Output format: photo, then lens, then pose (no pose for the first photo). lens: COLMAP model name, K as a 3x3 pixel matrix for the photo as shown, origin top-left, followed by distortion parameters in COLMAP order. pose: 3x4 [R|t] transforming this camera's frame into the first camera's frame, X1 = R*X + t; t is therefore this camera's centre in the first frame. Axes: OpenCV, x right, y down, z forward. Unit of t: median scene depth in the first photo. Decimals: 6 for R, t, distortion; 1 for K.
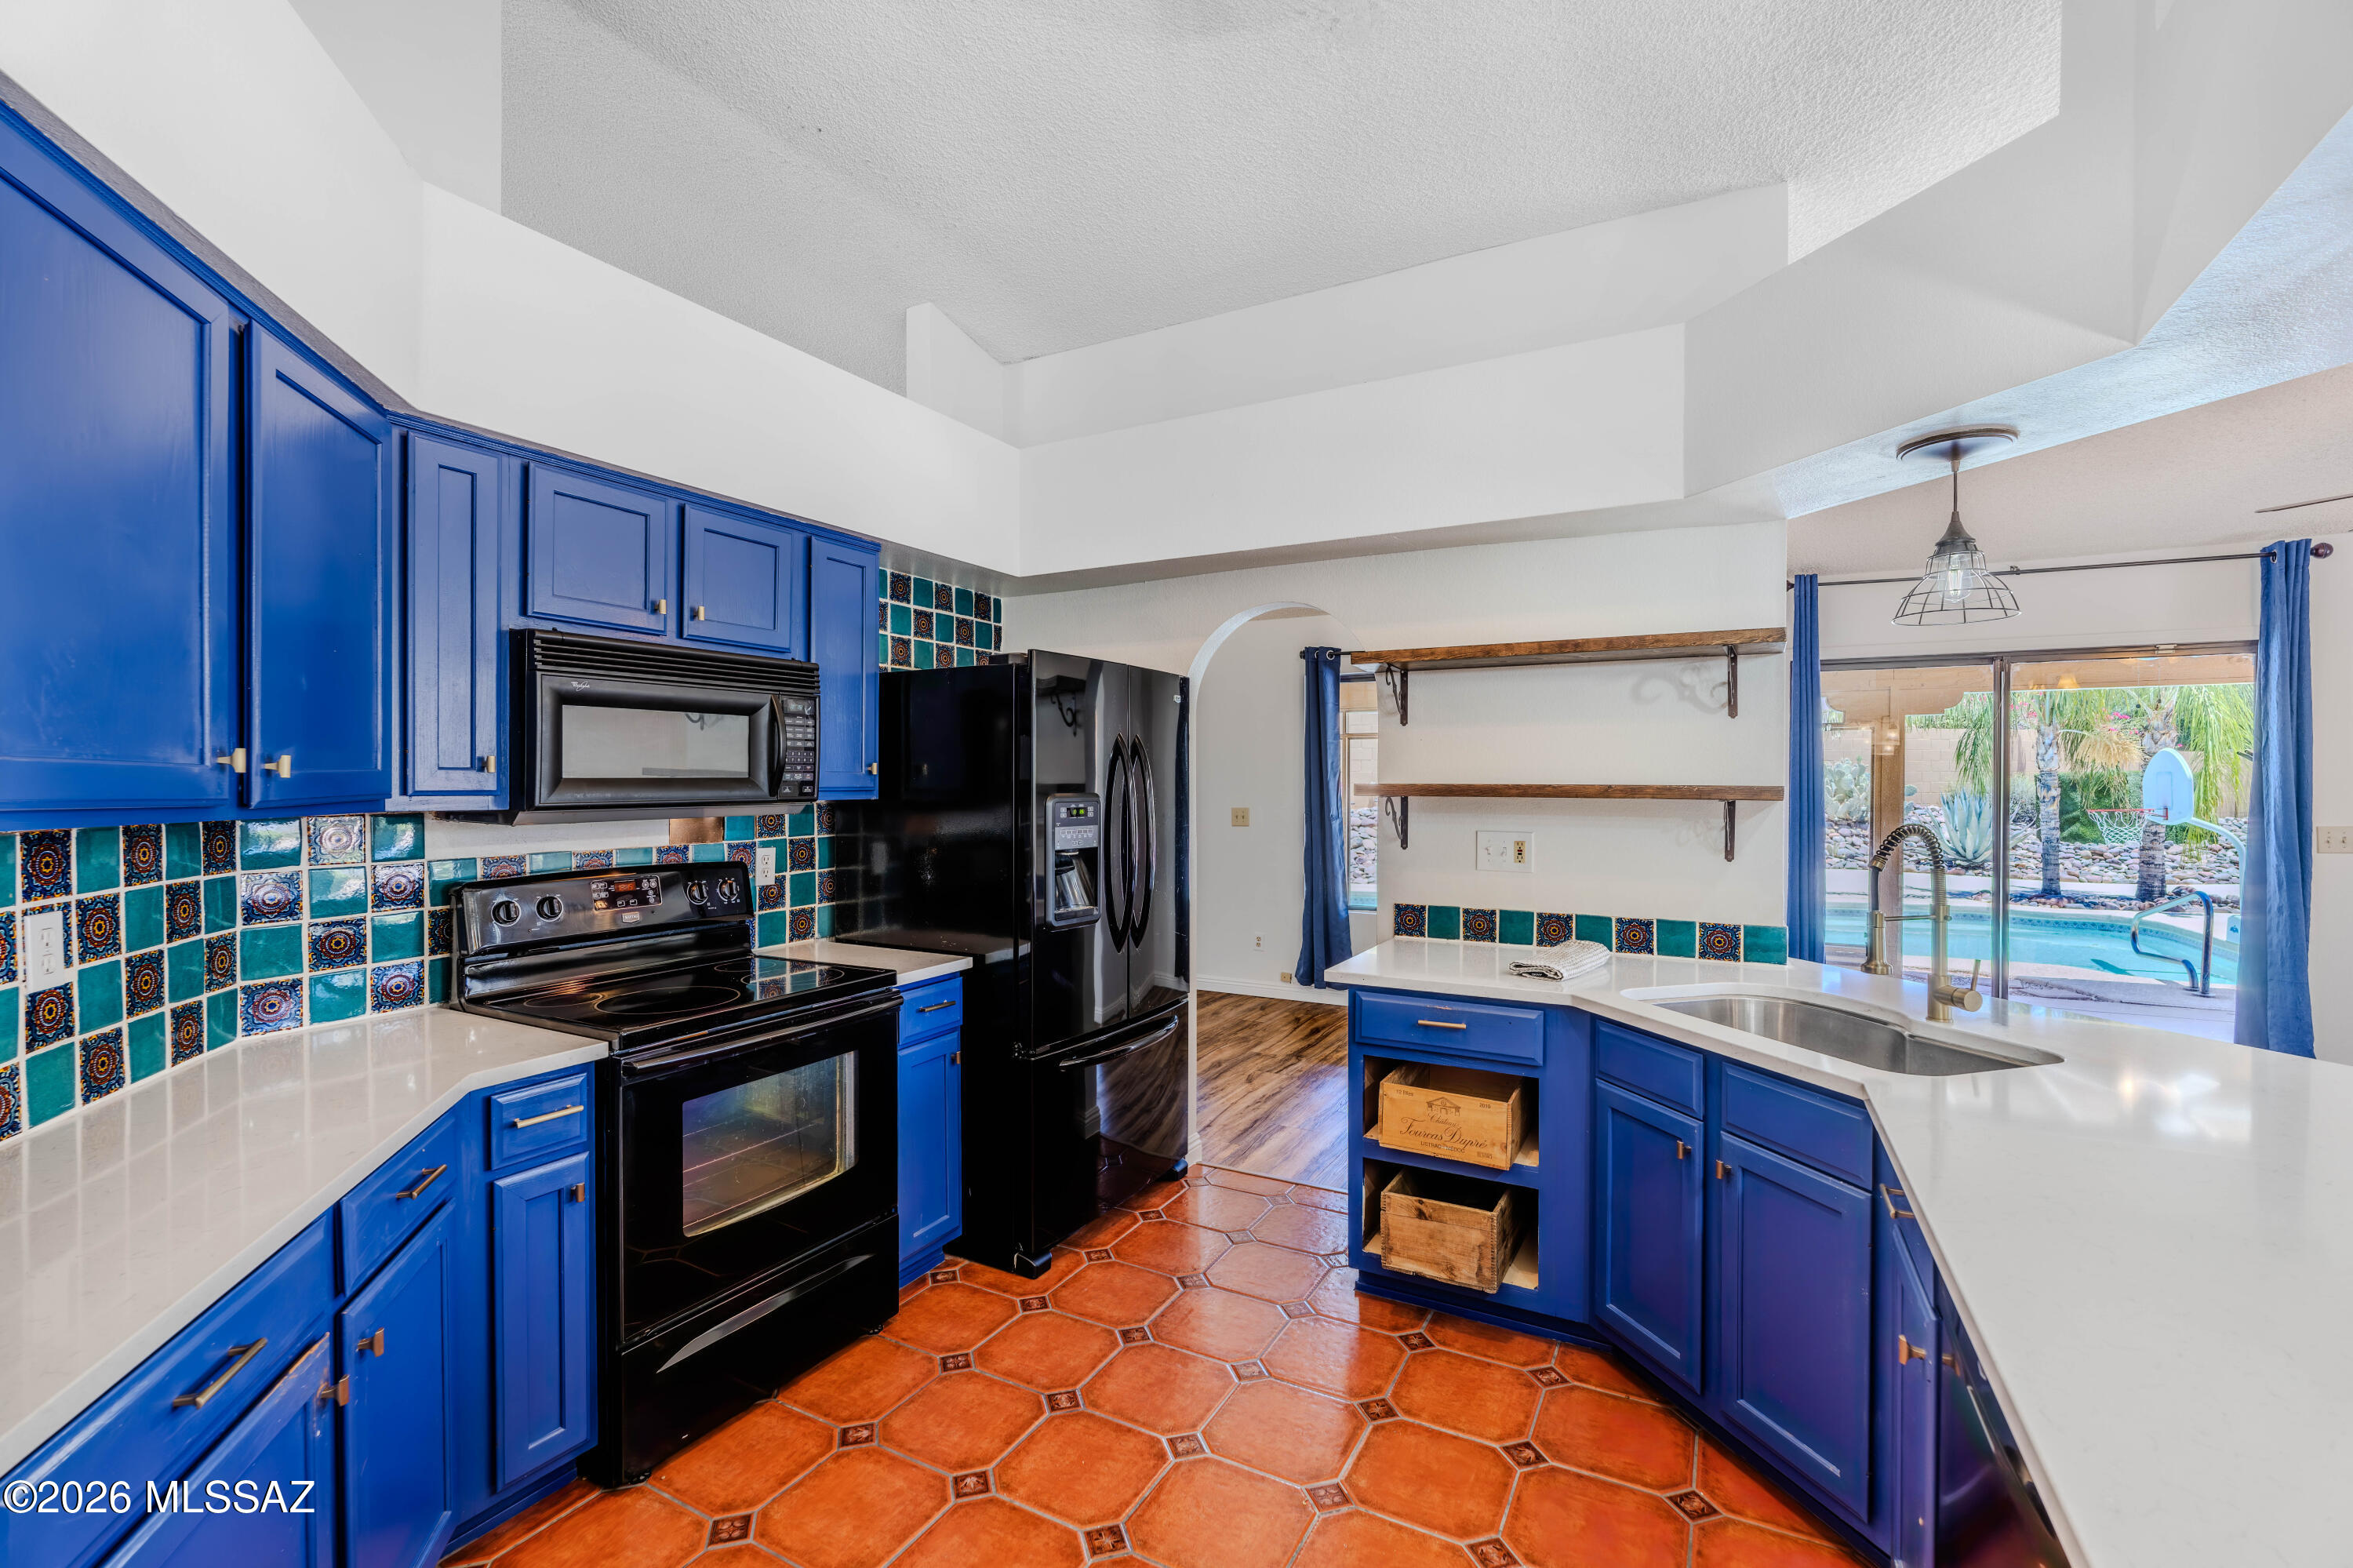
lens RADIAL K [[1022.0, 0, 1176.8], [0, 1022.0, 772.0], [0, 0, 1]] dist [-0.002230, -0.000261]
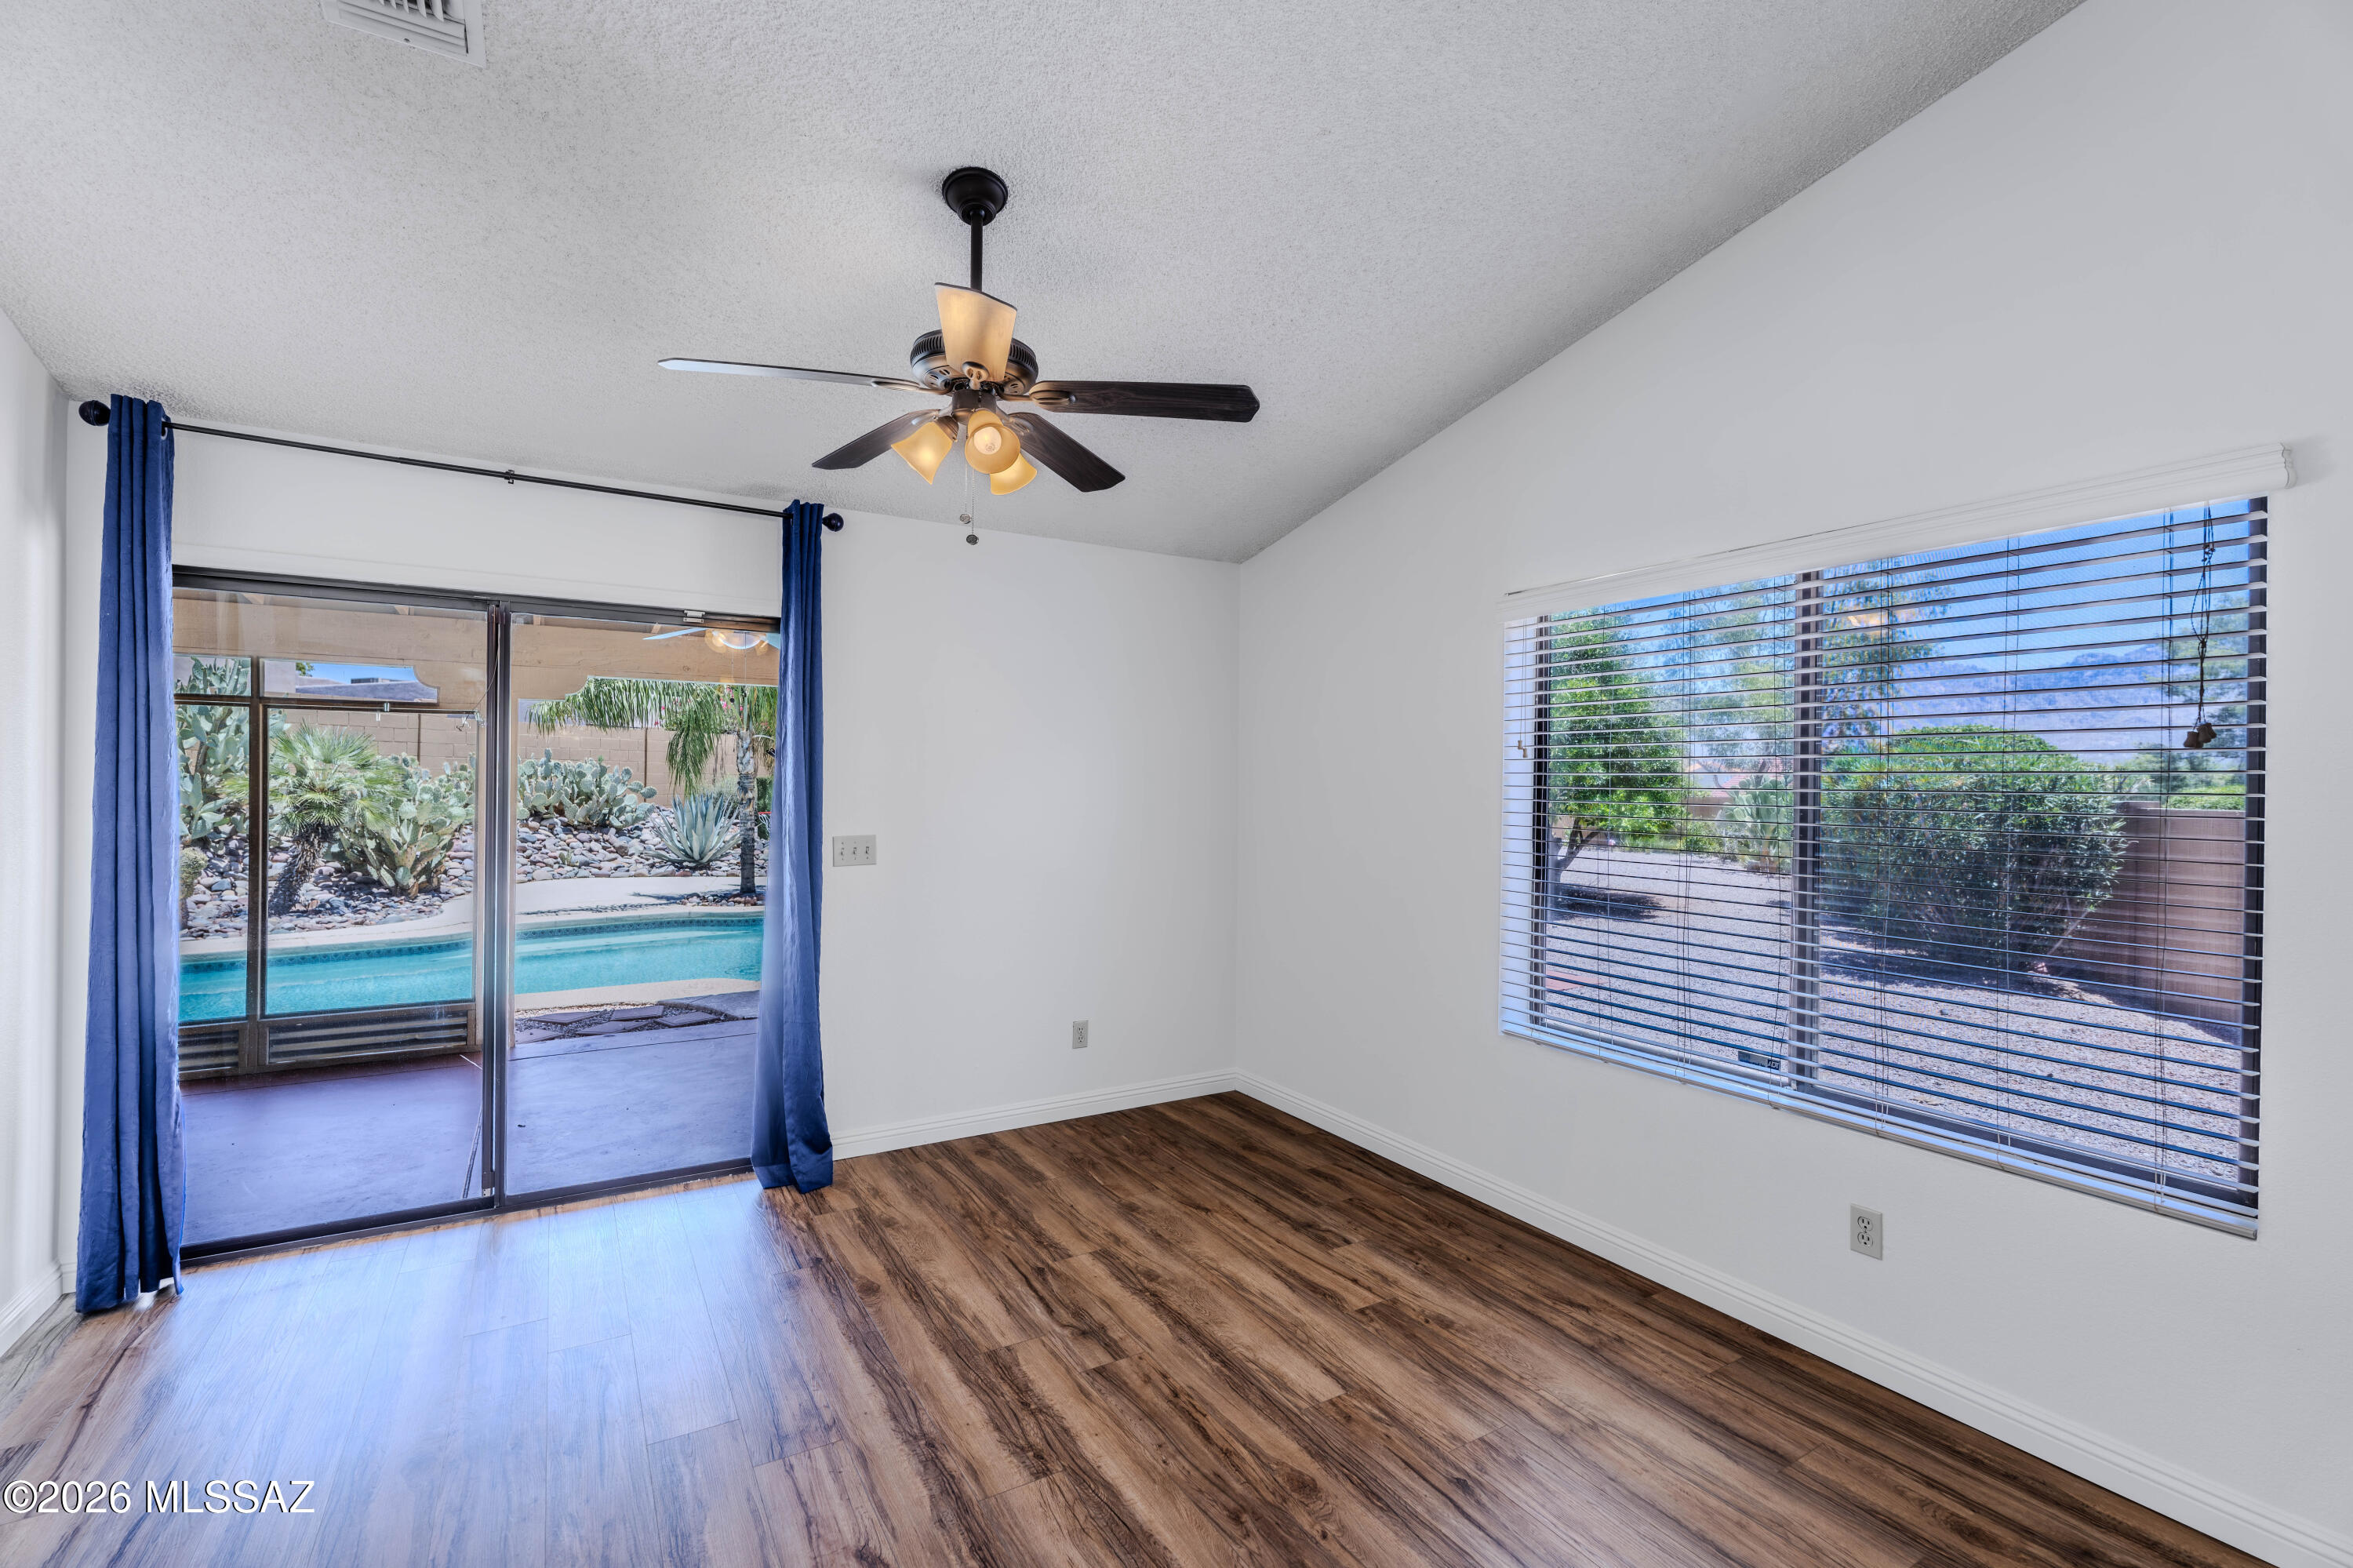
lens RADIAL K [[1022.0, 0, 1180.2], [0, 1022.0, 780.6], [0, 0, 1]] dist [-0.002230, -0.000261]
pose [[0.492188, 0.004159, 0.870479, 0.440489], [-0.010903, 0.999940, 0.001388, -0.000713], [-0.870420, -0.010174, 0.492204, 0.267674]]
